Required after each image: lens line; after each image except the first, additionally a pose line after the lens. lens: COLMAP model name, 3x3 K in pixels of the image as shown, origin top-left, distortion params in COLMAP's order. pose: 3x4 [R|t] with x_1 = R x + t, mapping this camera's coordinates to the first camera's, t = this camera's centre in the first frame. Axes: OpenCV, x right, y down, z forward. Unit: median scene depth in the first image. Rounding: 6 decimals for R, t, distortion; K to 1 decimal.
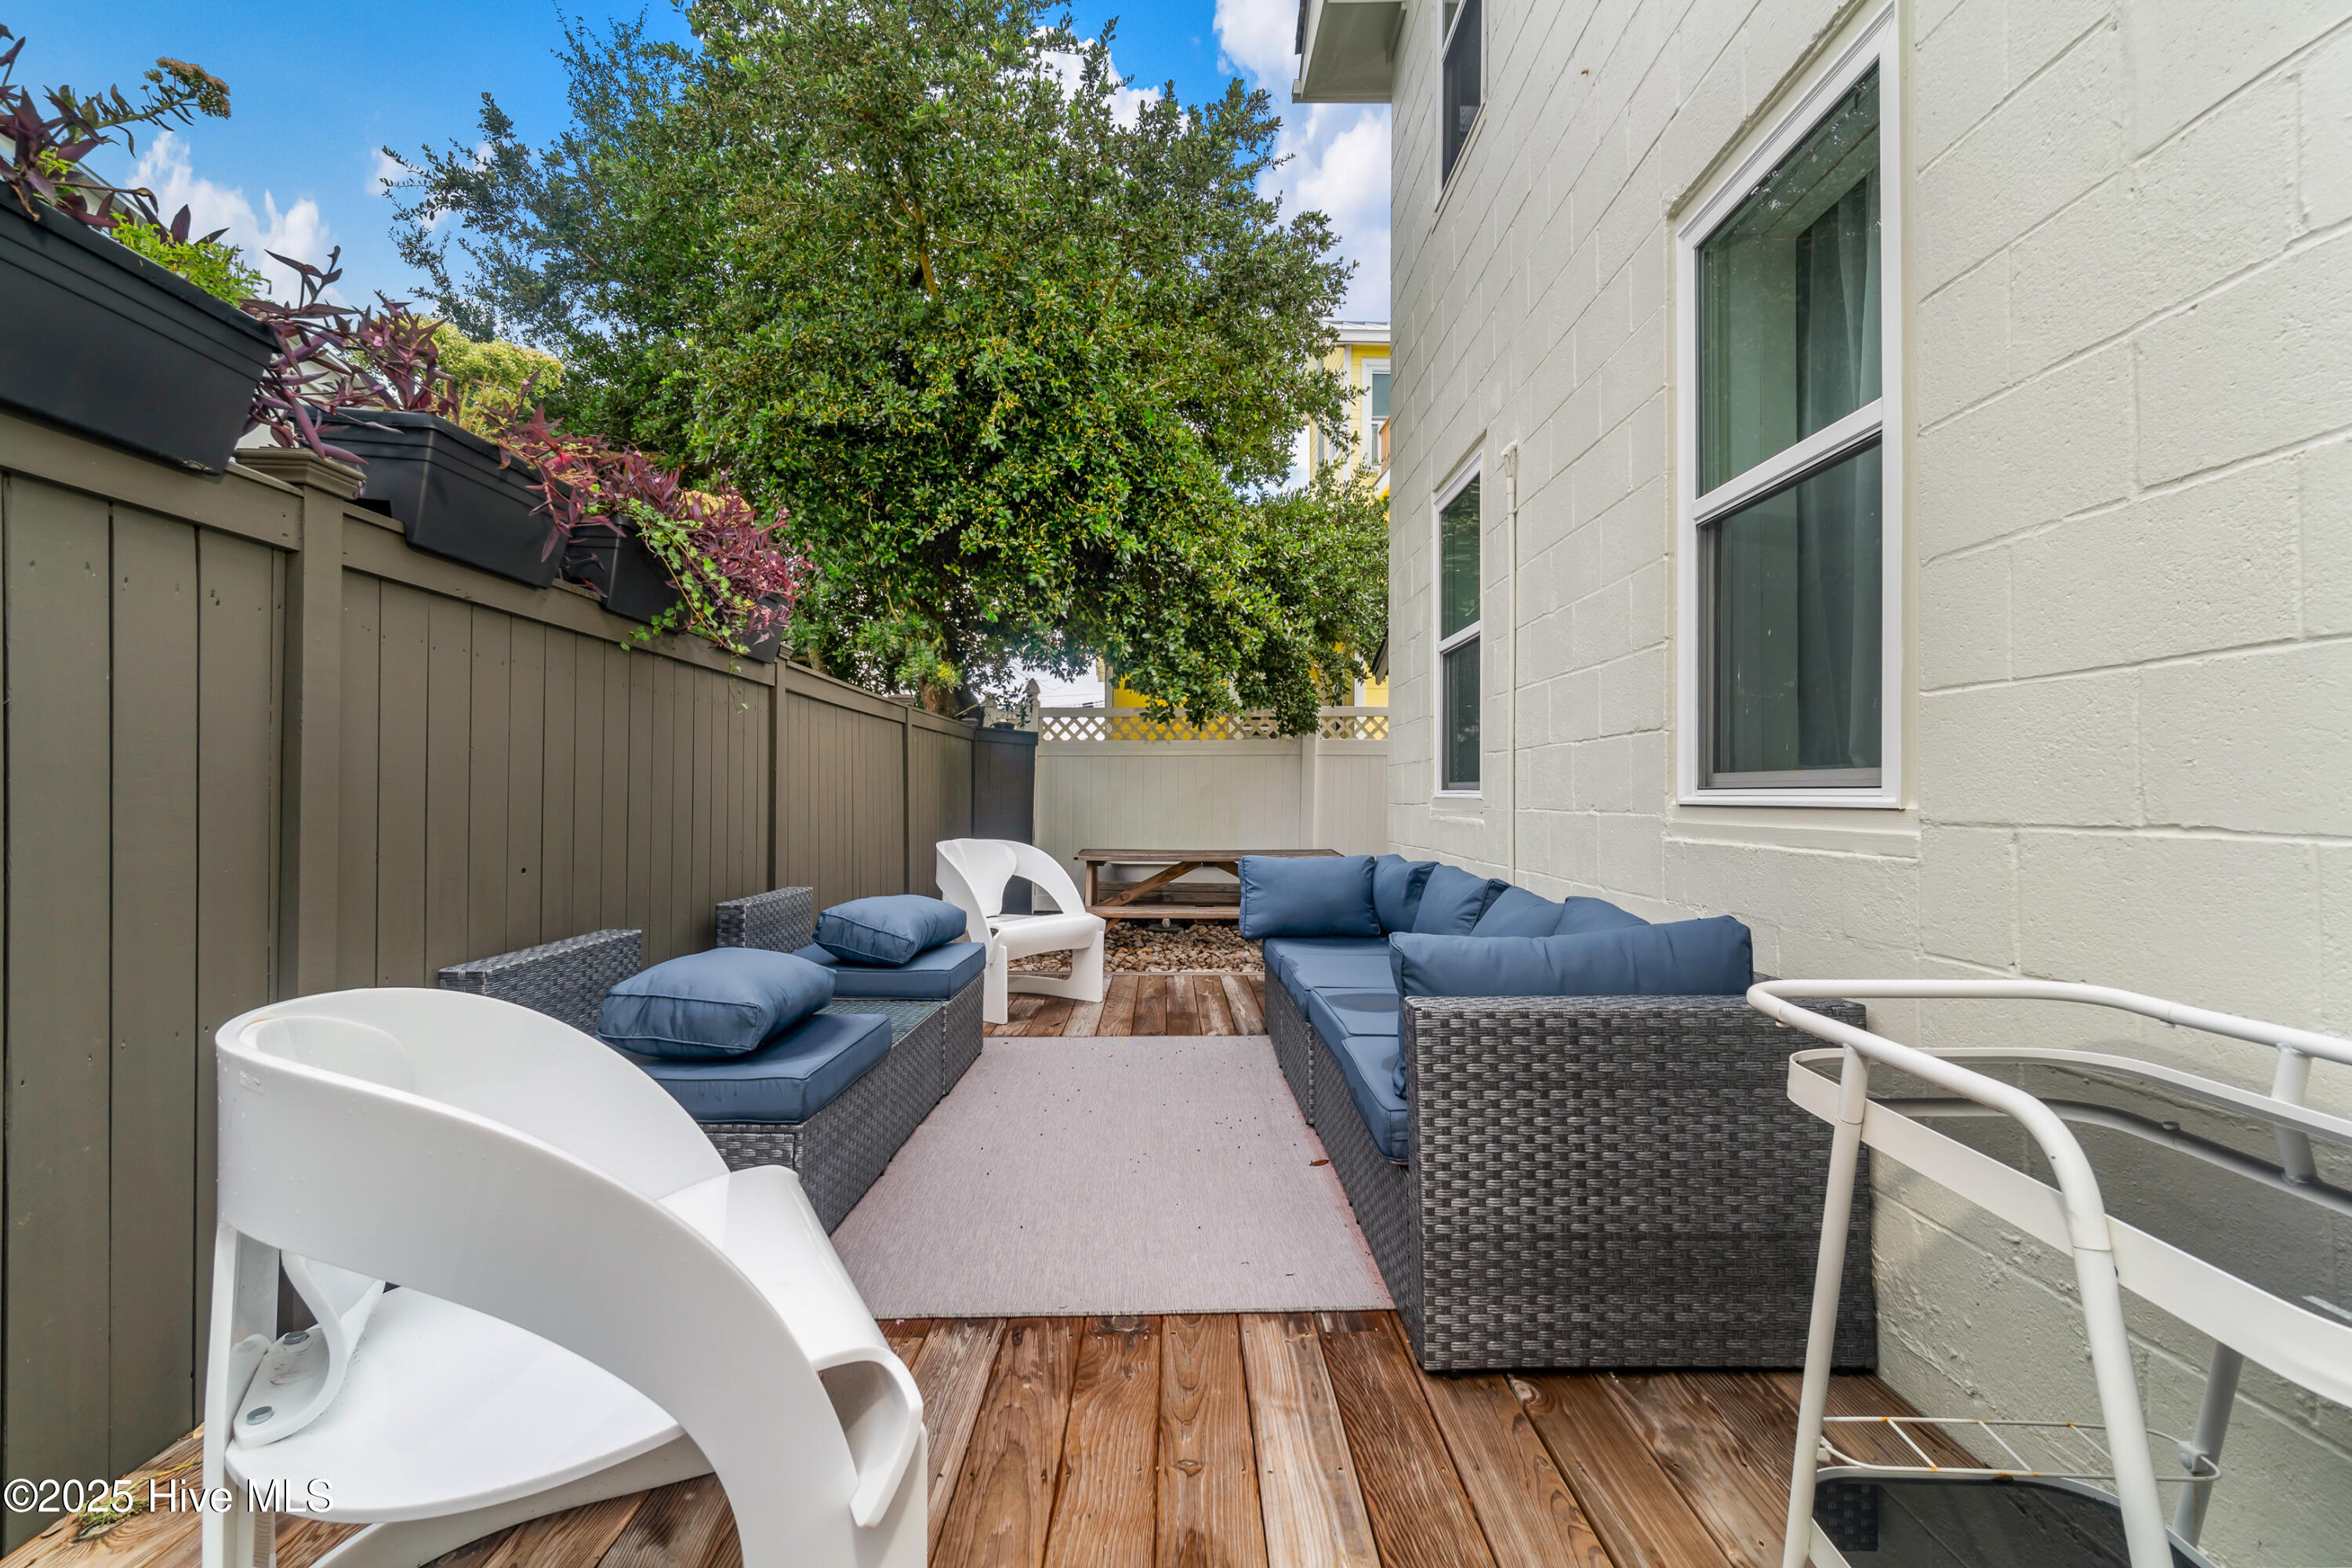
lens RADIAL K [[1152.9, 0, 1177.5], [0, 1152.9, 777.7], [0, 0, 1]] dist [-0.000195, -0.000864]
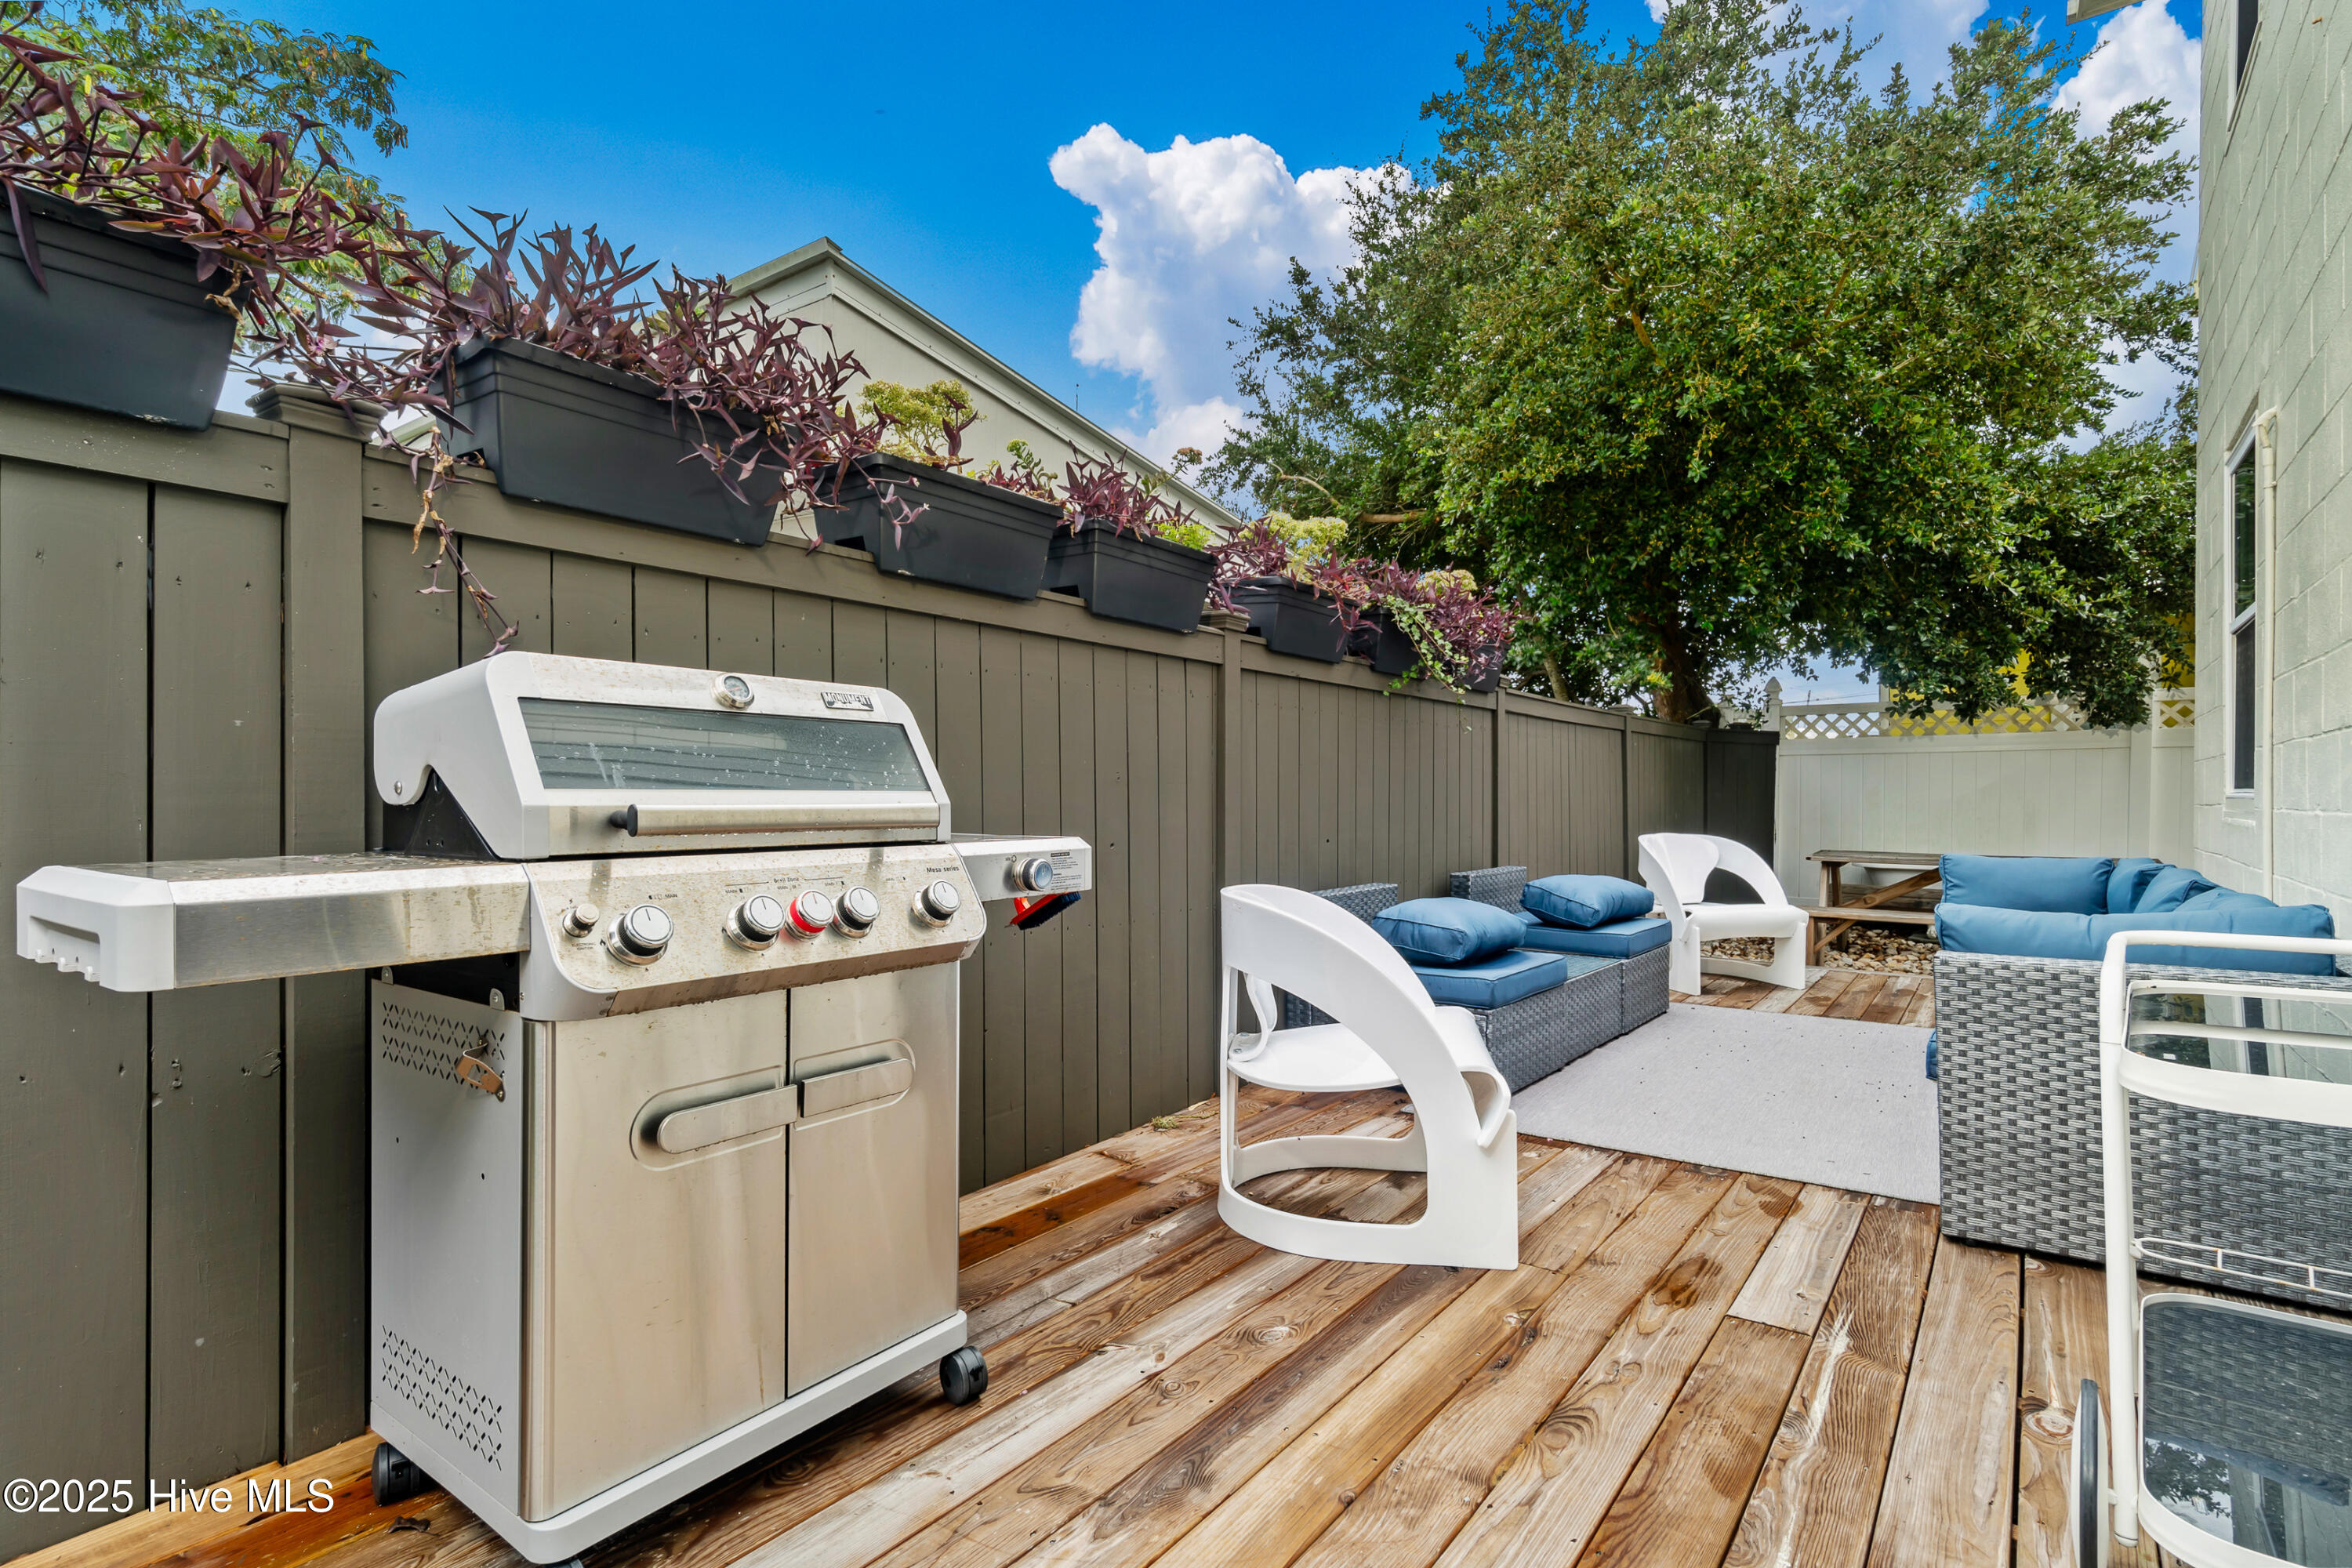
lens RADIAL K [[1152.9, 0, 1177.4], [0, 1152.9, 784.5], [0, 0, 1]] dist [-0.000195, -0.000864]
pose [[0.802948, -0.005160, -0.596027, 0.109715], [0.008464, 0.999960, 0.002746, -0.001893], [0.595989, -0.007250, 0.802960, -0.204649]]
